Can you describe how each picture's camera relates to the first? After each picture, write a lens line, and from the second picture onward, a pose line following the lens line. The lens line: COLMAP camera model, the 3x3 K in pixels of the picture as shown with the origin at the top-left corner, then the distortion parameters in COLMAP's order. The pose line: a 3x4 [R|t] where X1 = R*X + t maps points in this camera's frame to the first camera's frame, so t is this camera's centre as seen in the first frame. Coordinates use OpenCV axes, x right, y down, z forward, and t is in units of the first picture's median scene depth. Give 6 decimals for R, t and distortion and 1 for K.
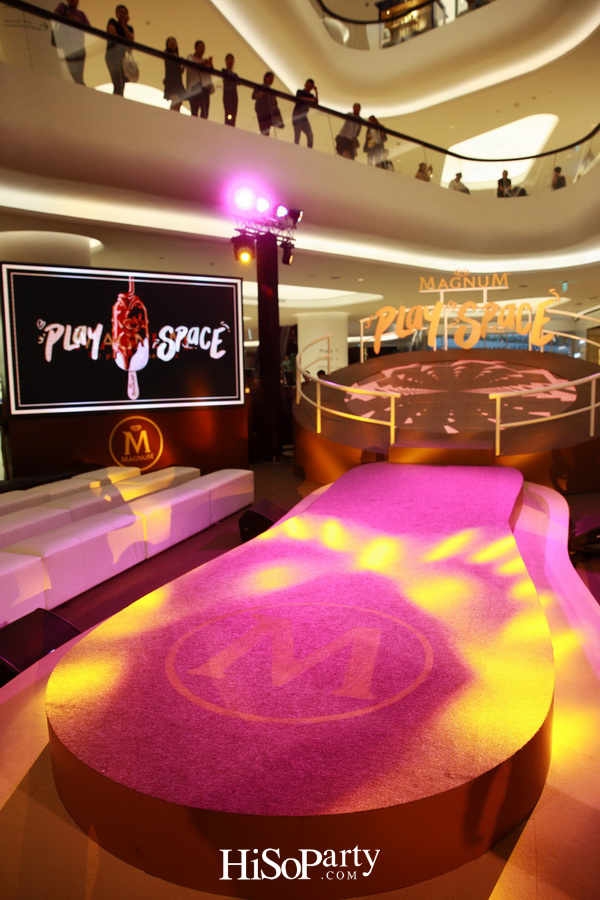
lens RADIAL K [[608.8, 0, 300.0], [0, 608.8, 450.0], [0, 0, 1]] dist [-0.058814, -0.000921]
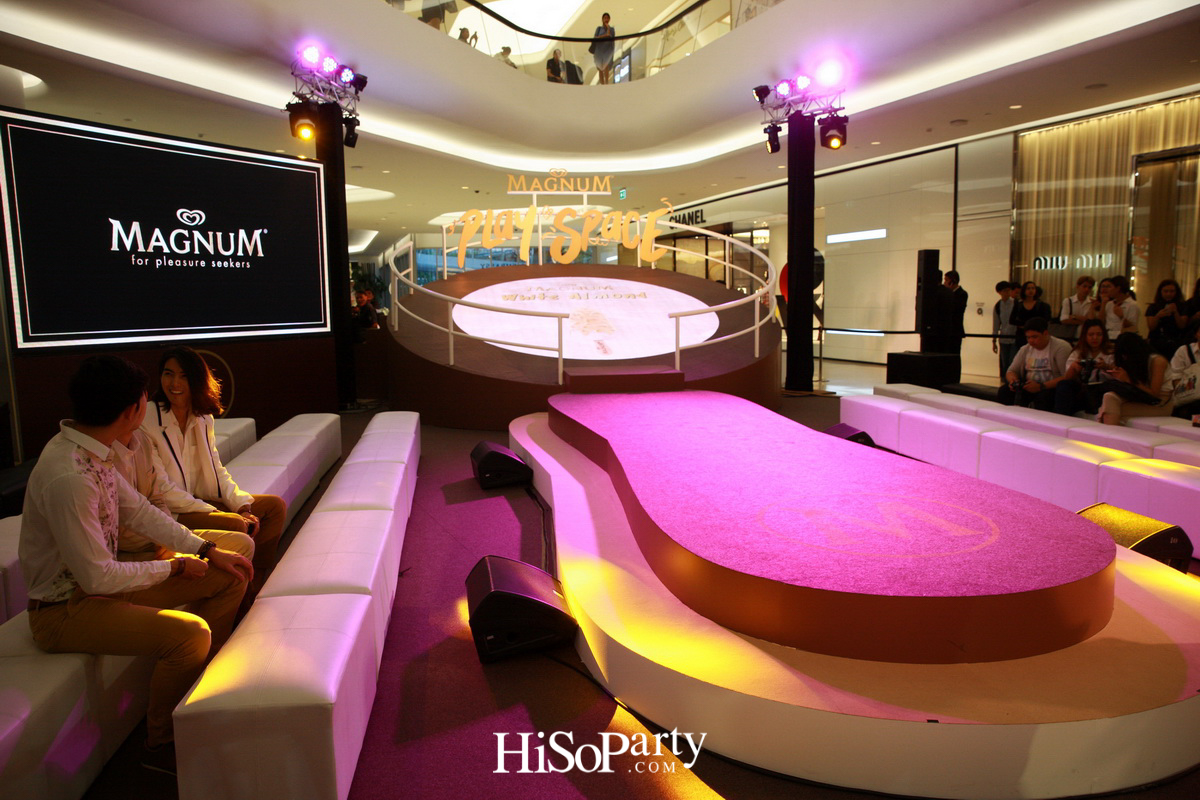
lens RADIAL K [[816.5, 0, 600.0], [0, 816.5, 400.0], [0, 0, 1]] dist [-0.106963, 0.134310]
pose [[0.888909, -0.052039, 0.455118, -0.209910], [0.053370, 0.998525, 0.009934, 0.012369], [-0.454964, 0.015459, 0.890376, -0.019477]]
